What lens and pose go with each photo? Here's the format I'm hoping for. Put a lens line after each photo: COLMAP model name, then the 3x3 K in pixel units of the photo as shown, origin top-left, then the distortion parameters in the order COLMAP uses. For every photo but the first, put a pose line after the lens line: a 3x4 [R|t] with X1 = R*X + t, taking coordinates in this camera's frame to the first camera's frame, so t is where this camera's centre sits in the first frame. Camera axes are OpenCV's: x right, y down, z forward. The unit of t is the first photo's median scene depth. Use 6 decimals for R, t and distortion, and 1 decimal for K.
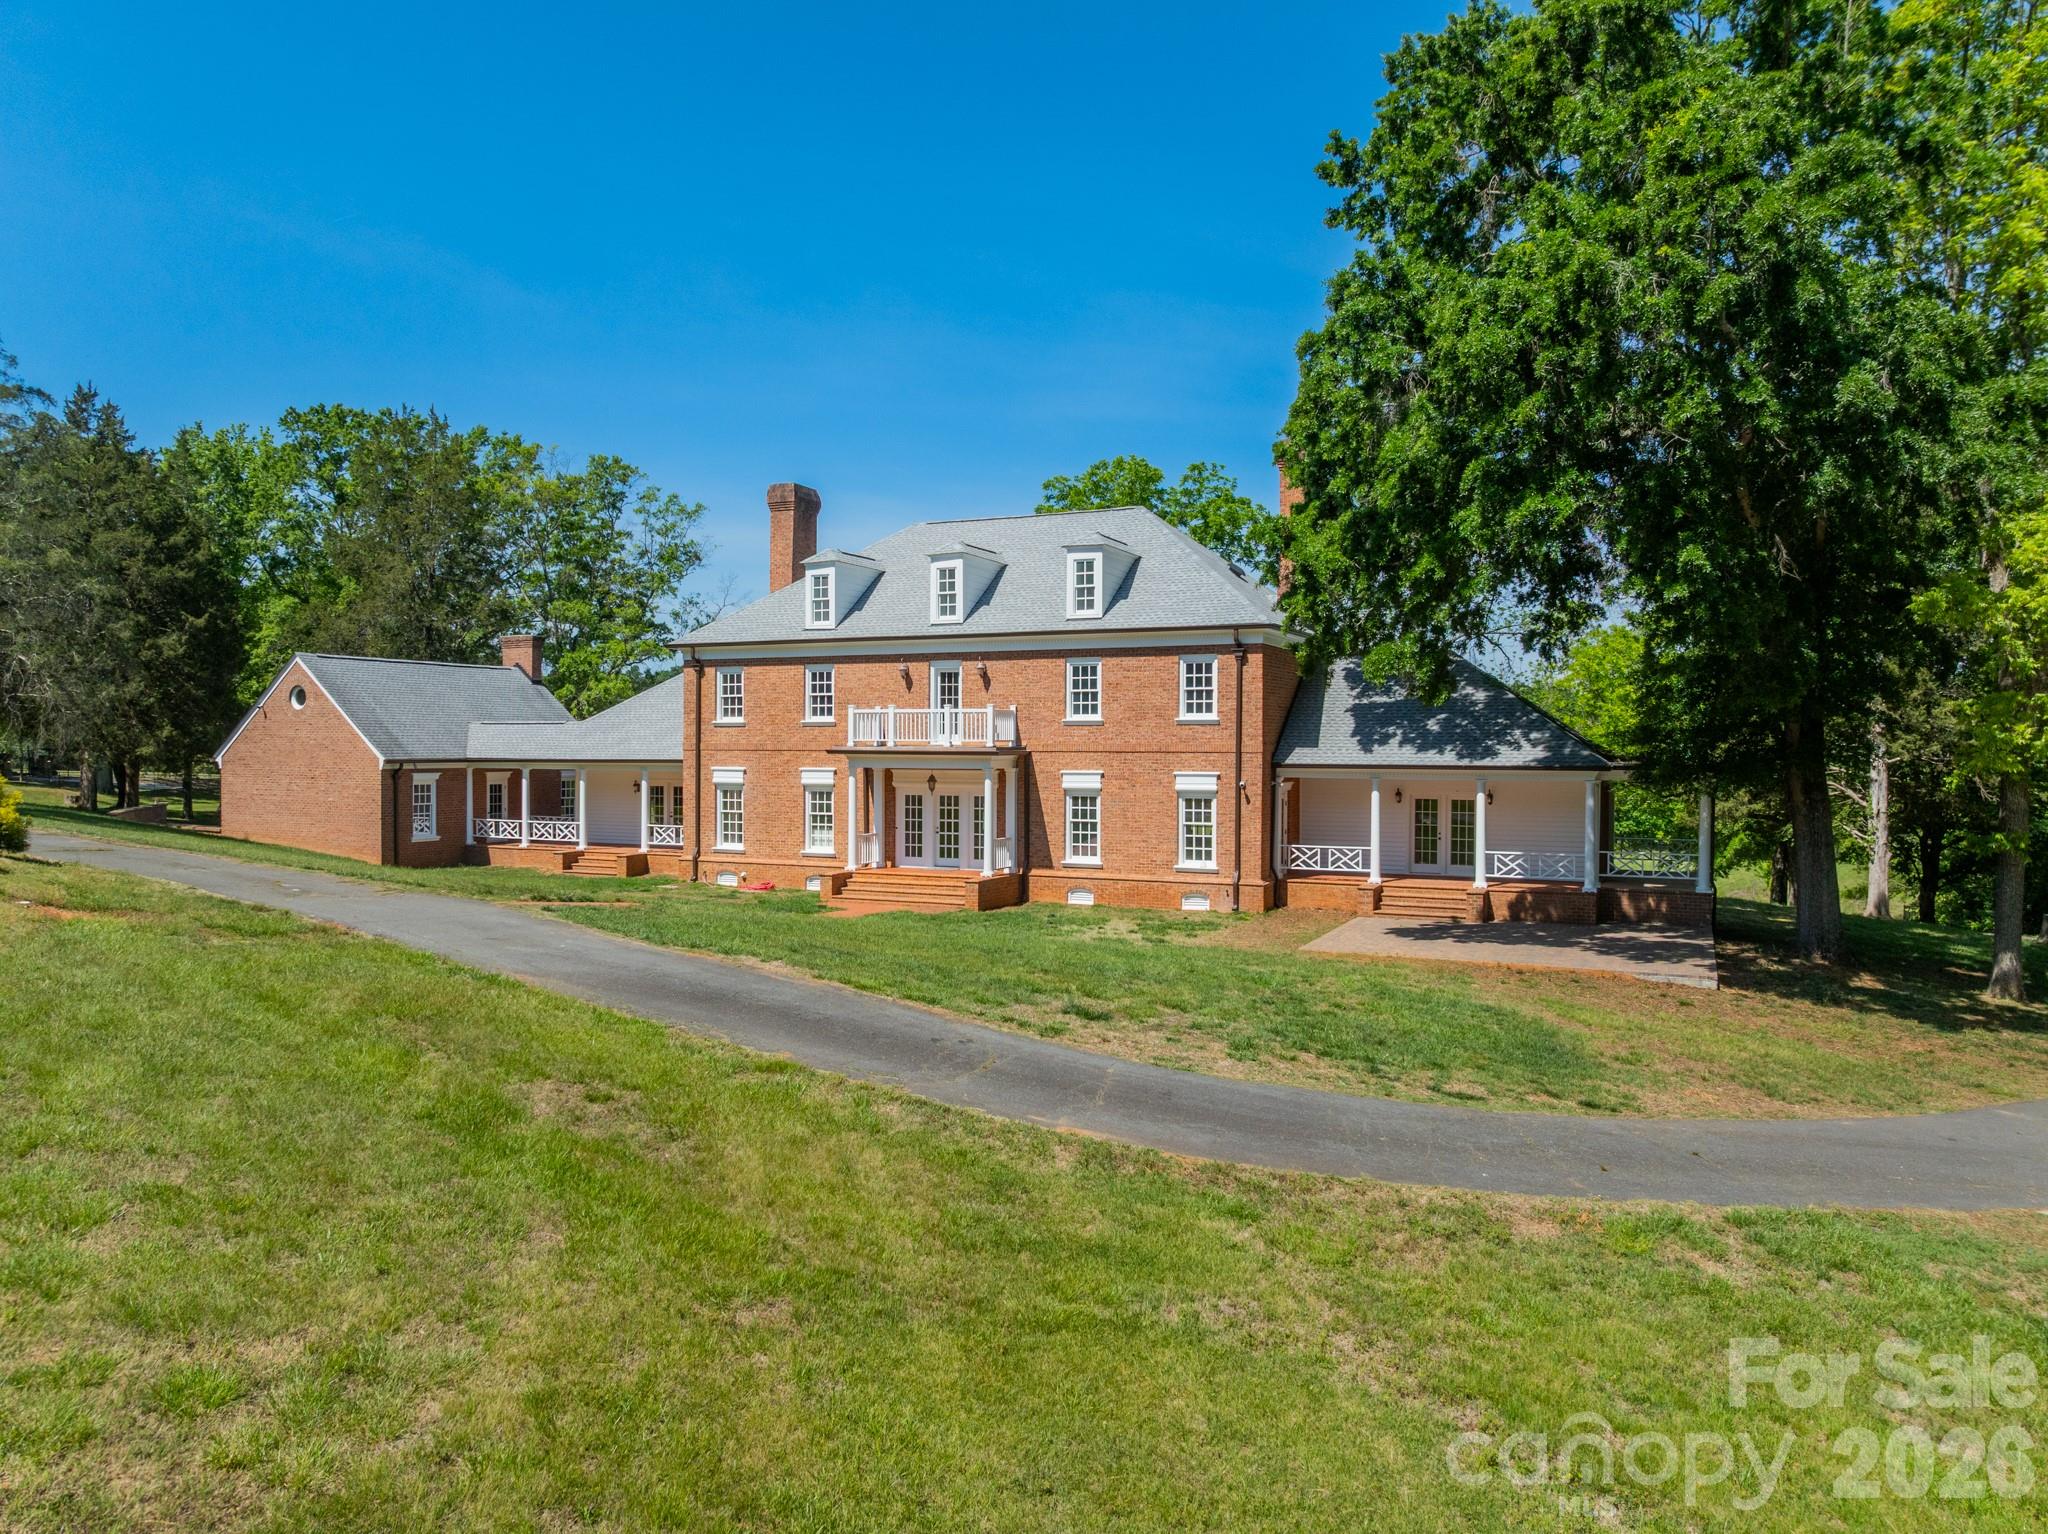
lens RADIAL K [[1442.8, 0, 1018.7], [0, 1442.8, 763.3], [0, 0, 1]] dist [-0.036029, -0.002794]
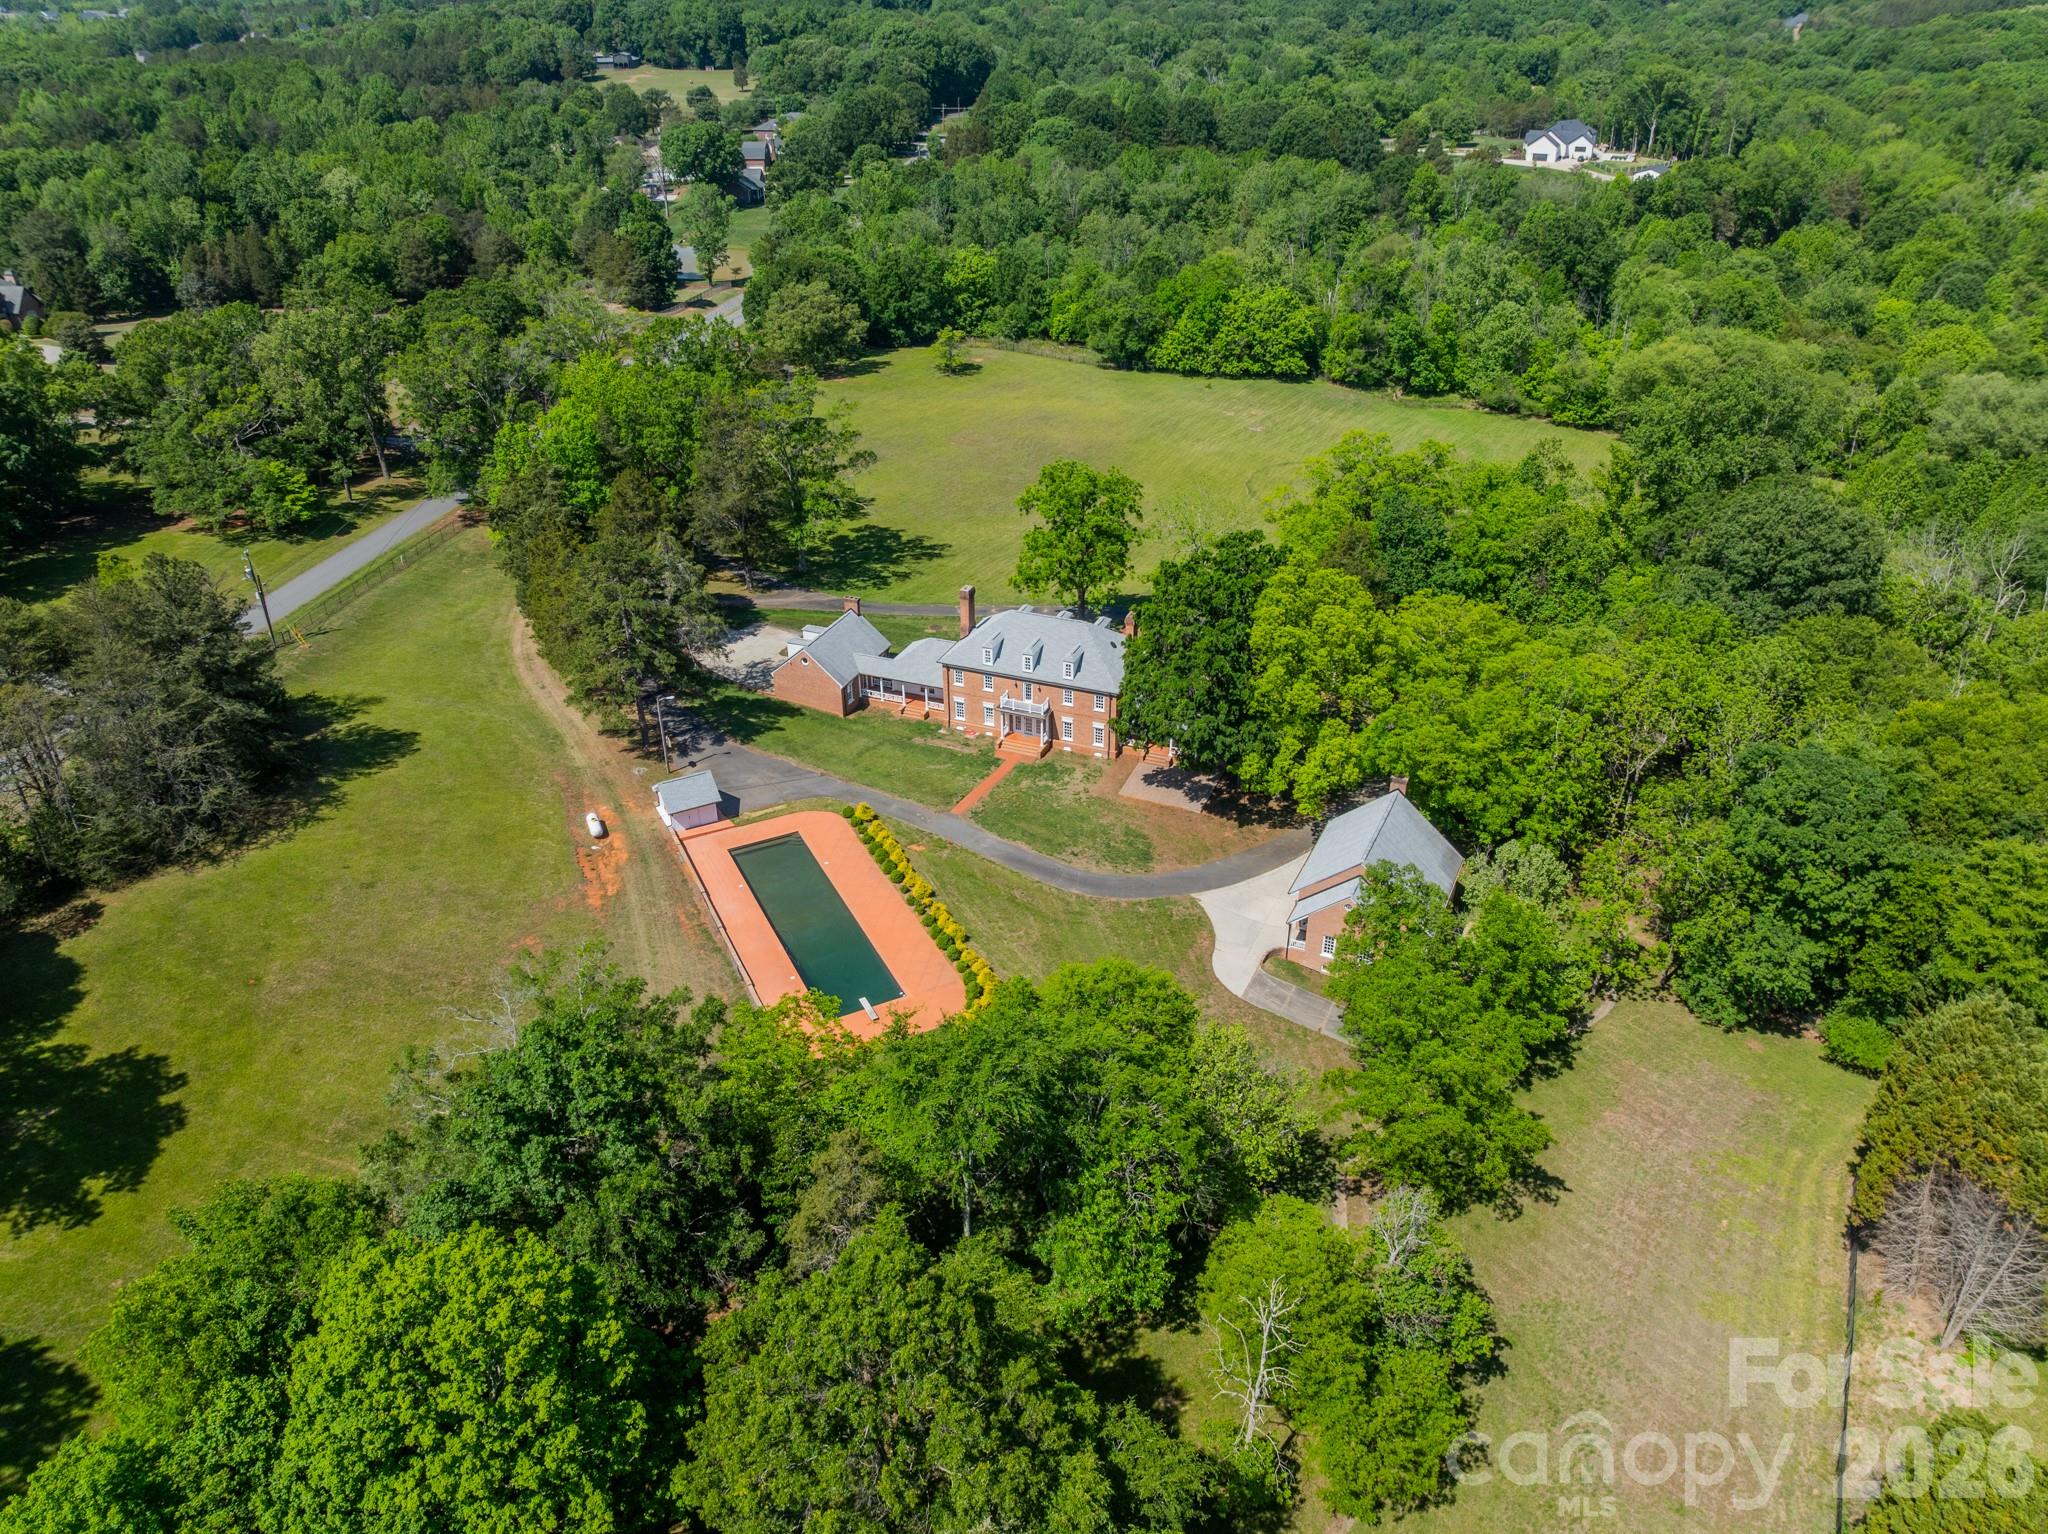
lens RADIAL K [[1442.8, 0, 1018.7], [0, 1442.8, 763.3], [0, 0, 1]] dist [-0.036029, -0.002794]
pose [[0.999036, -0.033770, 0.028054, -0.180678], [0.015710, 0.871670, 0.489841, -1.644557], [-0.040996, -0.488928, 0.871360, -2.171510]]
